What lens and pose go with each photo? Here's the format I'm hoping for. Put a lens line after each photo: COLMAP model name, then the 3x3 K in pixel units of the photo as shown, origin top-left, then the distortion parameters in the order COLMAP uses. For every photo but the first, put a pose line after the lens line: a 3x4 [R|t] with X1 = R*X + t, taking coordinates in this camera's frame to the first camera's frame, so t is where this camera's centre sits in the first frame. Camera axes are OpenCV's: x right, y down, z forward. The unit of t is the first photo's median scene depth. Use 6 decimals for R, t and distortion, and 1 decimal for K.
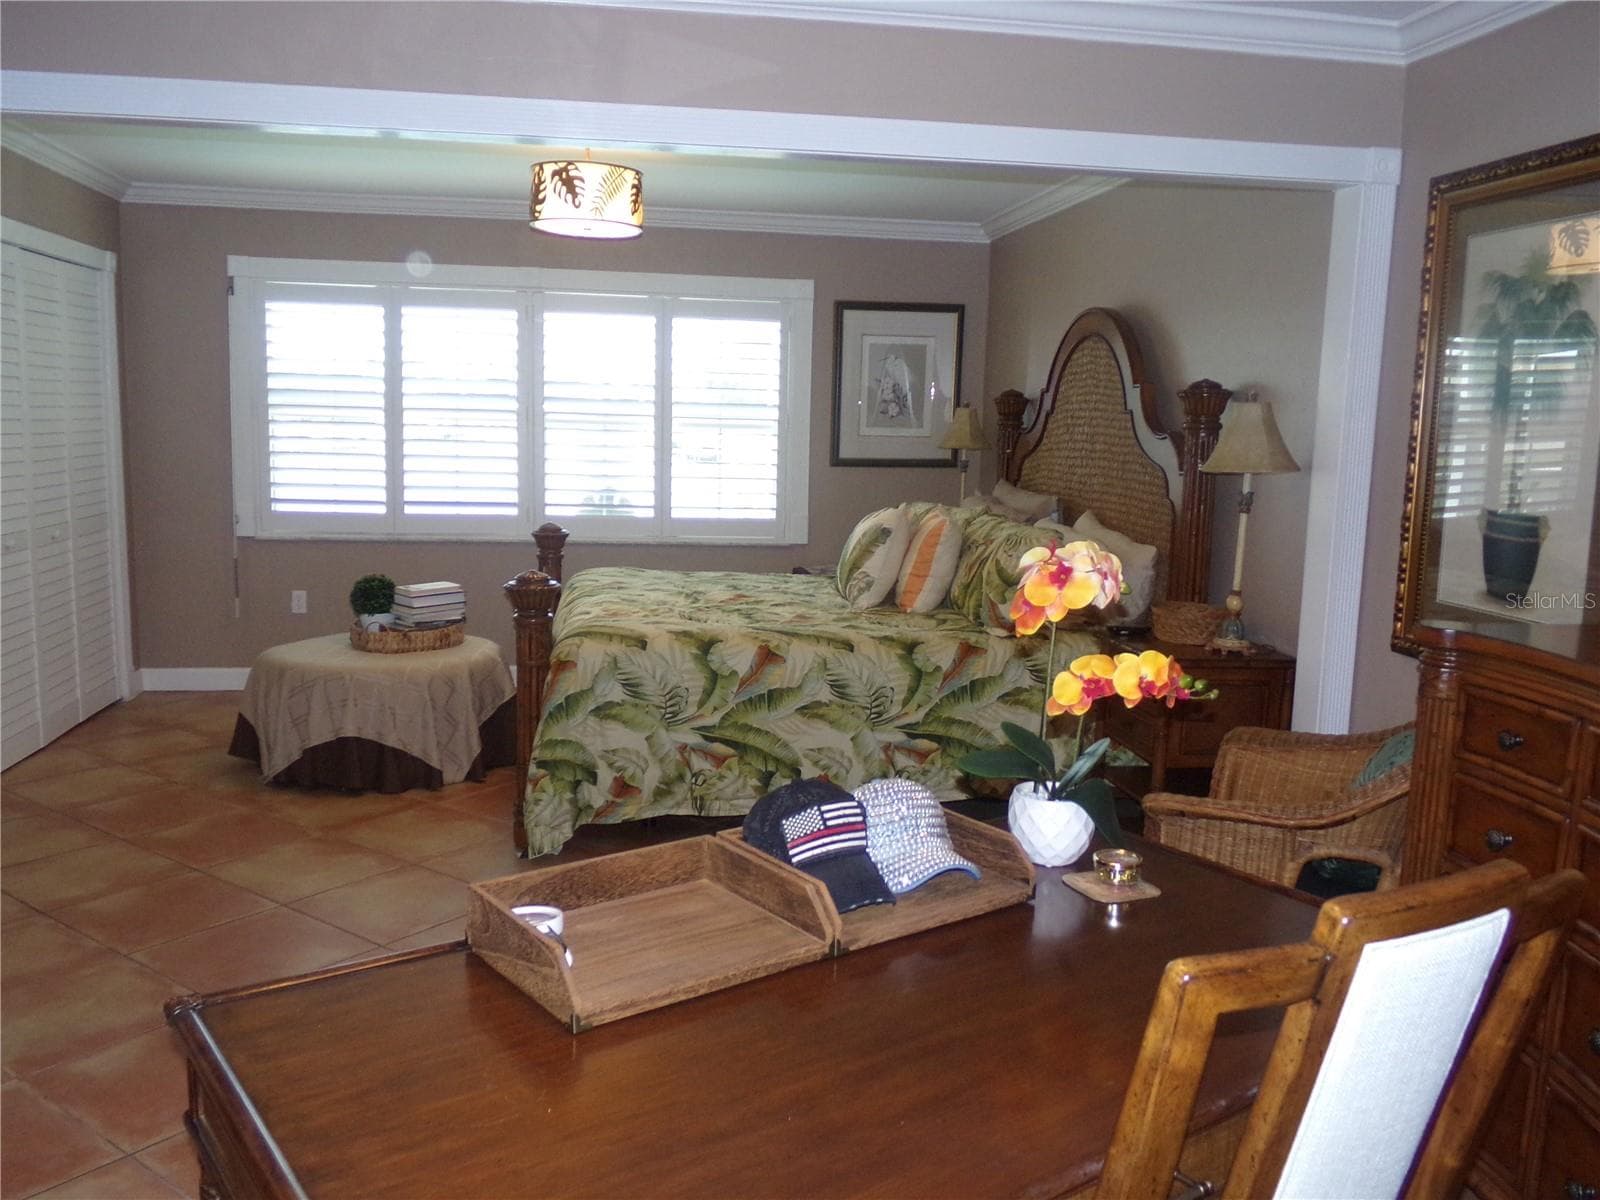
lens RADIAL K [[1303.0, 0, 807.3], [0, 1303.0, 630.0], [0, 0, 1]] dist [-0.007043, -0.030275]
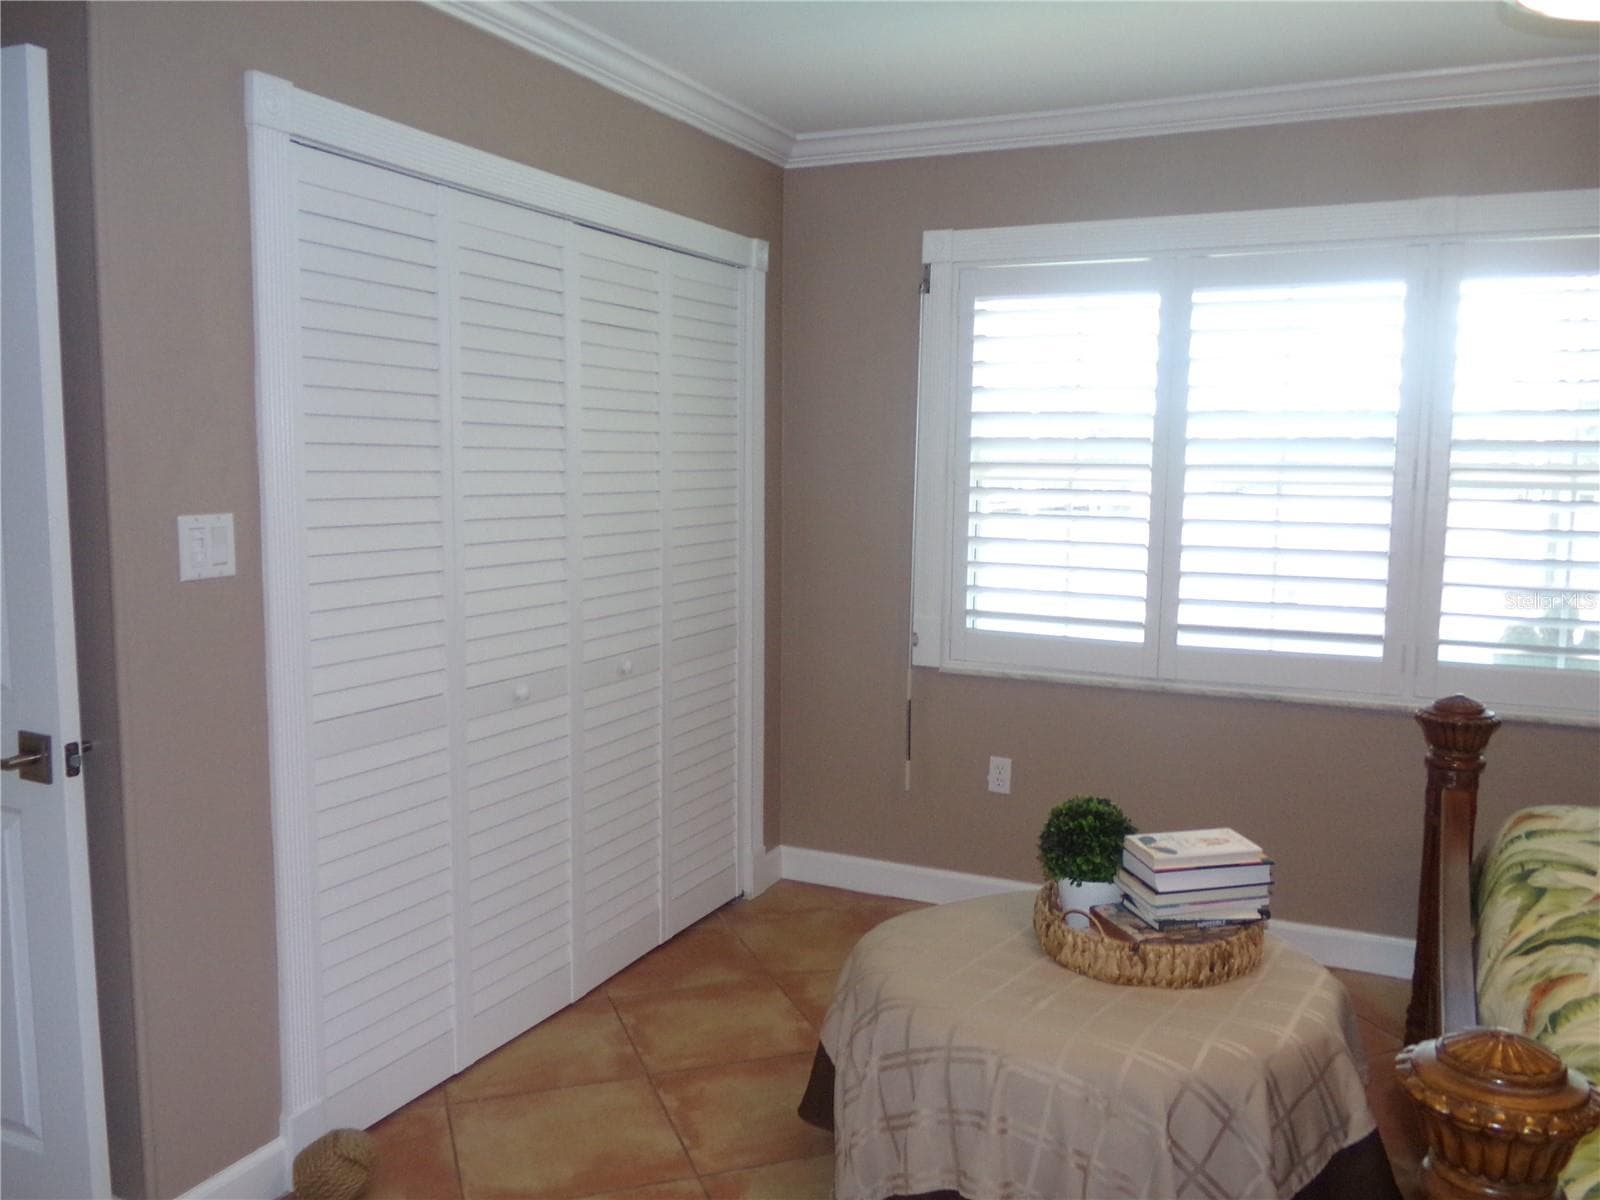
lens RADIAL K [[1303.0, 0, 790.6], [0, 1303.0, 598.9], [0, 0, 1]] dist [-0.007043, -0.030275]
pose [[0.814985, 0.044965, -0.577735, -0.117192], [-0.078482, 0.996364, -0.033165, -0.078866], [0.574143, 0.072371, 0.815550, 0.434587]]
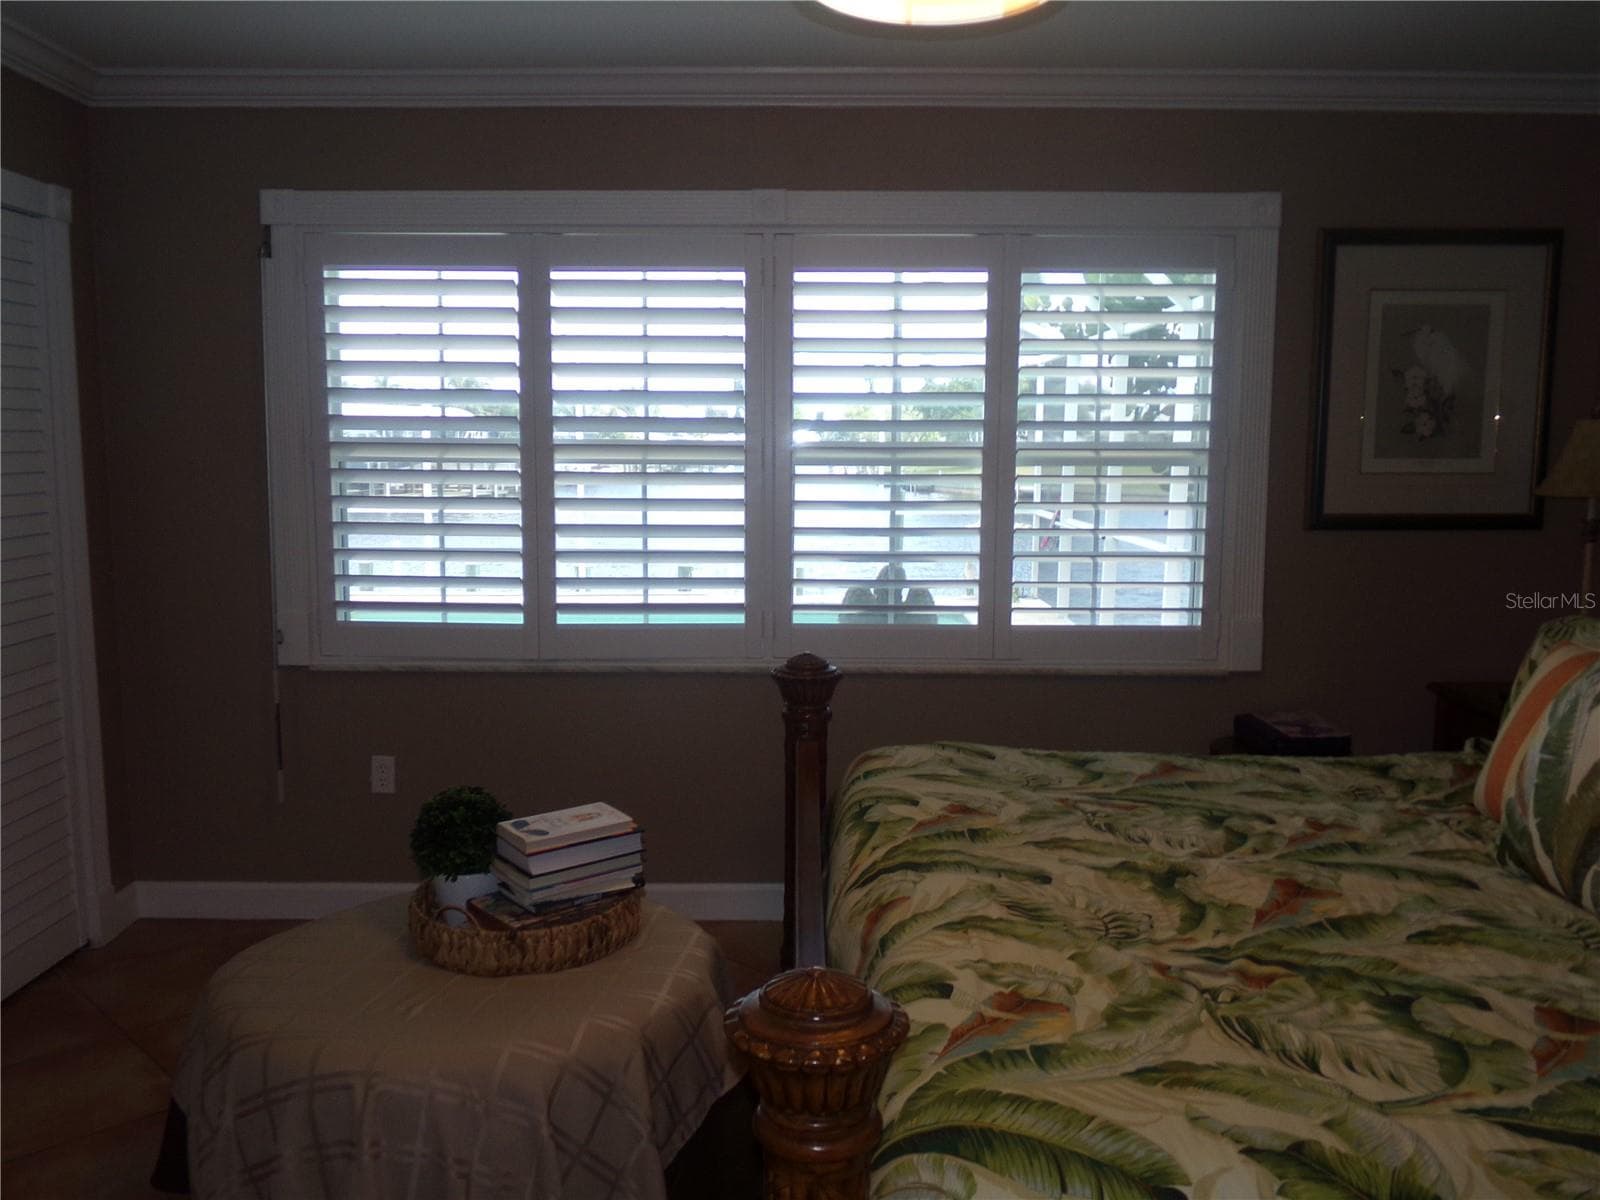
lens RADIAL K [[1303.0, 0, 789.1], [0, 1303.0, 608.1], [0, 0, 1]] dist [-0.007043, -0.030275]
pose [[0.984649, -0.002031, -0.174534, -0.108095], [-0.004446, 0.999316, -0.036713, -0.077583], [0.174490, 0.036925, 0.983966, 0.456781]]
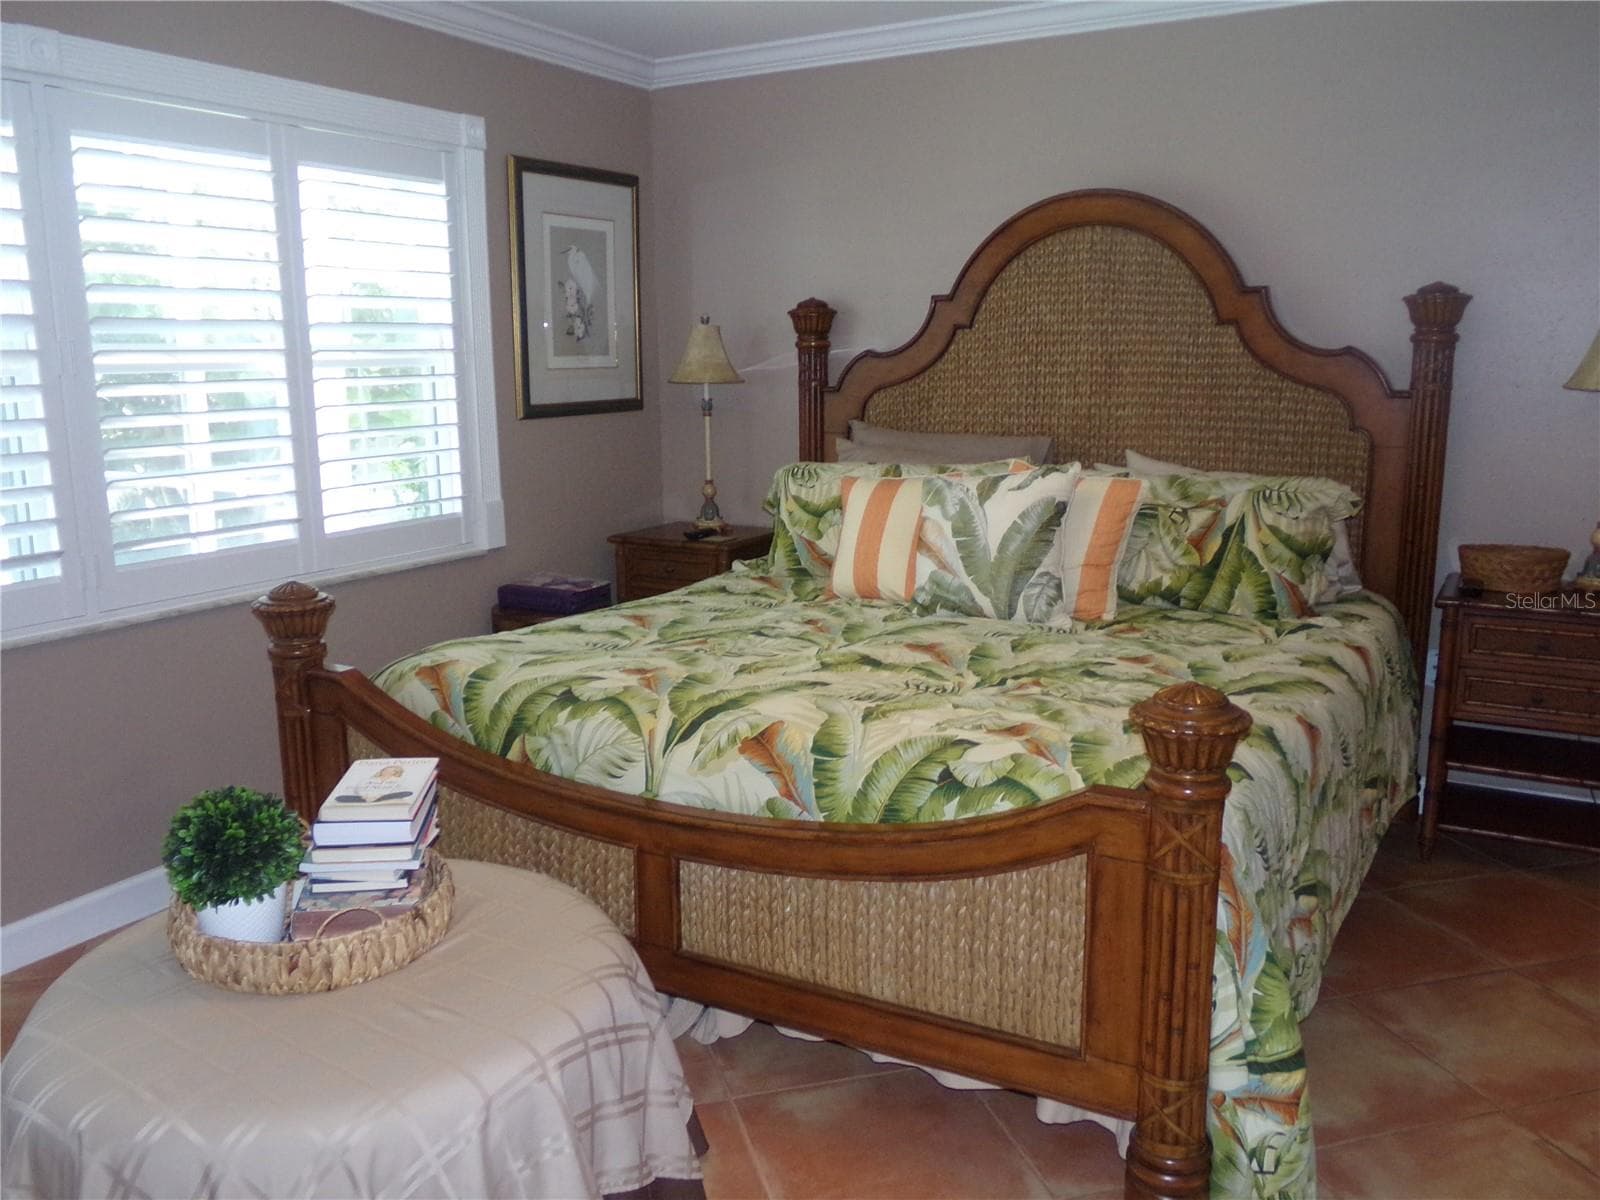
lens RADIAL K [[1303.0, 0, 802.8], [0, 1303.0, 603.7], [0, 0, 1]] dist [-0.007043, -0.030275]
pose [[0.631491, -0.181012, 0.753959, -0.418369], [0.149589, 0.982543, 0.110600, -0.094243], [-0.760817, 0.042941, 0.647545, 0.525670]]
